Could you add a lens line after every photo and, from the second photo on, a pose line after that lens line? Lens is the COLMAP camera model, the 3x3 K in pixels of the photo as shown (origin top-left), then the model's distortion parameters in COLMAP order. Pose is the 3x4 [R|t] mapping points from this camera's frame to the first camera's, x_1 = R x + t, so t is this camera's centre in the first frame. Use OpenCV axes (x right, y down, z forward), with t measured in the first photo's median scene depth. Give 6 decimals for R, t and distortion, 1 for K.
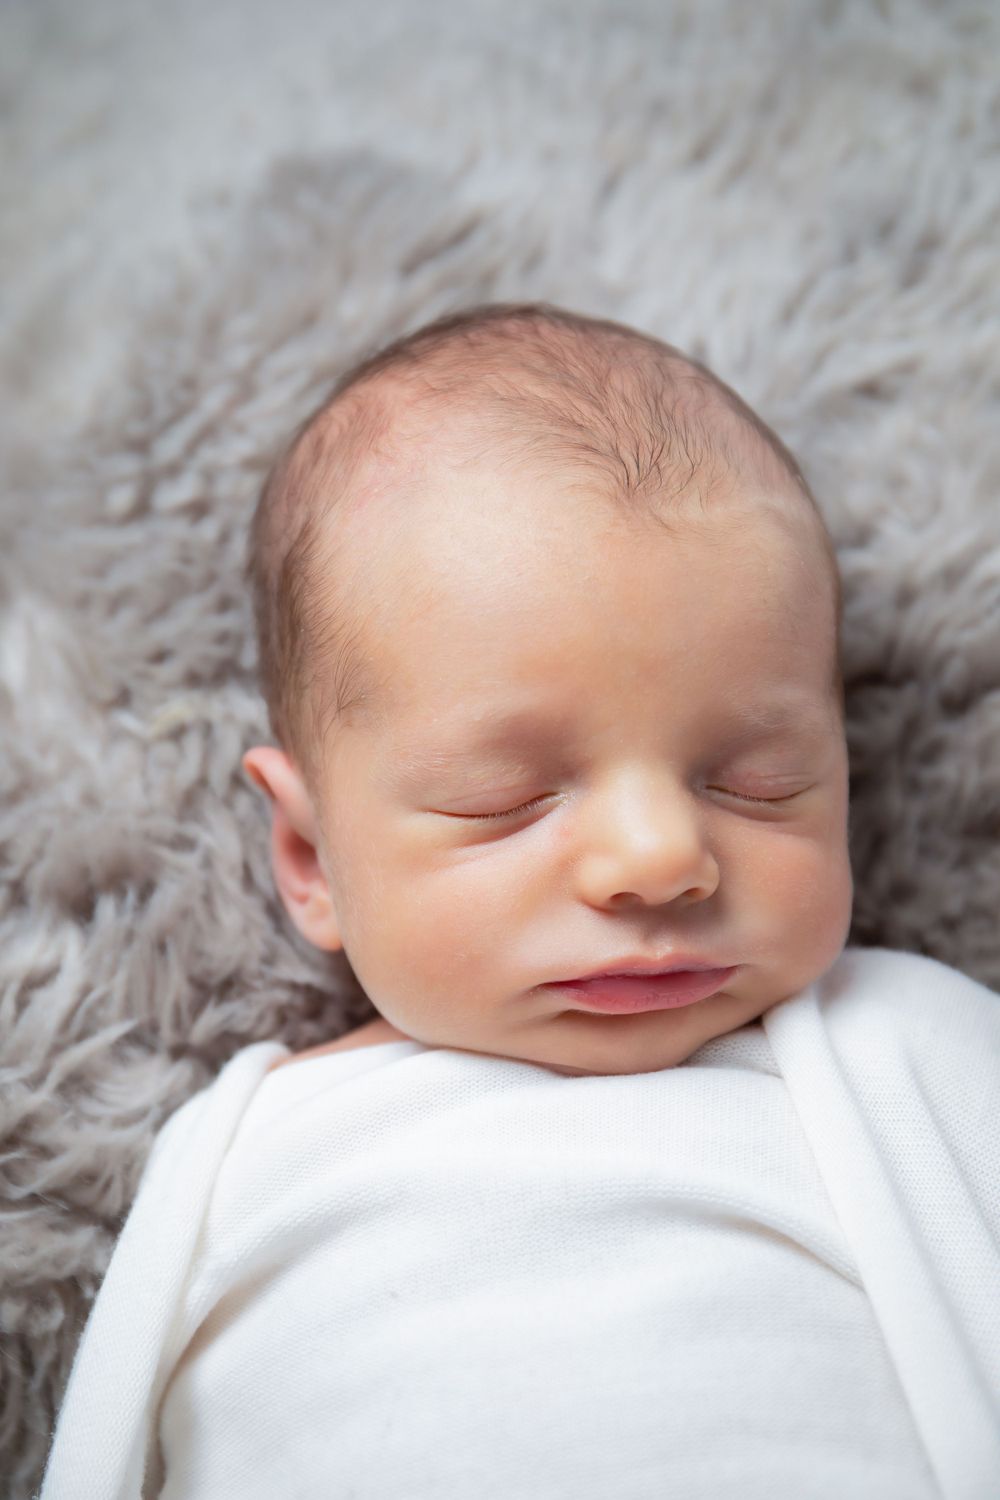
lens RADIAL K [[3020.3, 0, 548.4], [0, 3020.3, 749.8], [0, 0, 1]] dist [0.102302, -0.223607]
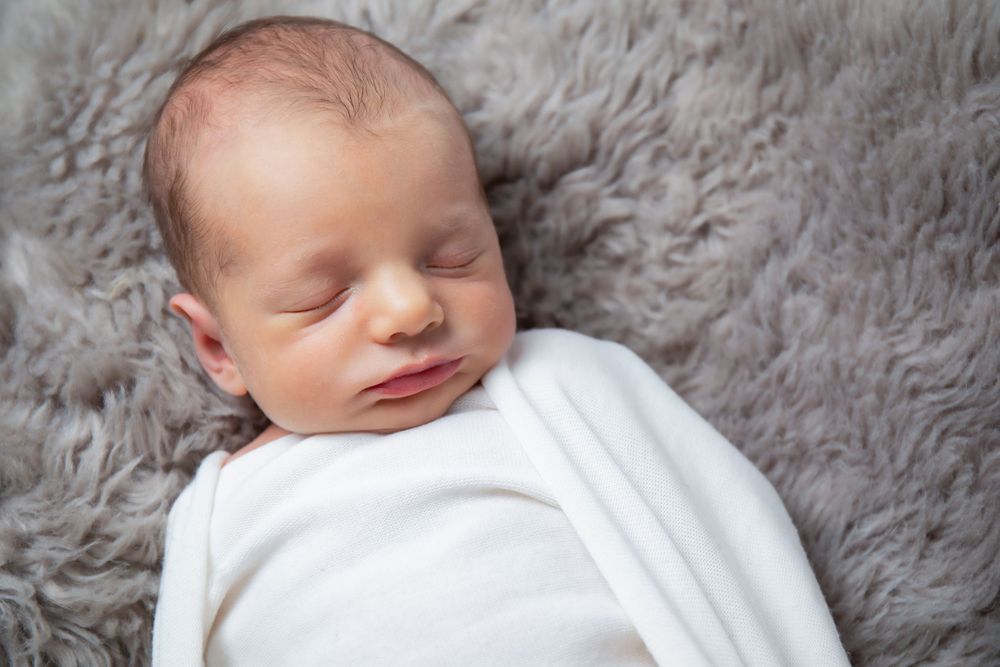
lens RADIAL K [[2018.5, 0, 500.0], [0, 2018.5, 333.5], [0, 0, 1]] dist [1.187162, -13.434019]
pose [[0.972783, -0.215368, 0.085501, -0.018509], [0.207876, 0.974131, 0.088638, -0.047046], [-0.102379, -0.068452, 0.992388, -0.240803]]
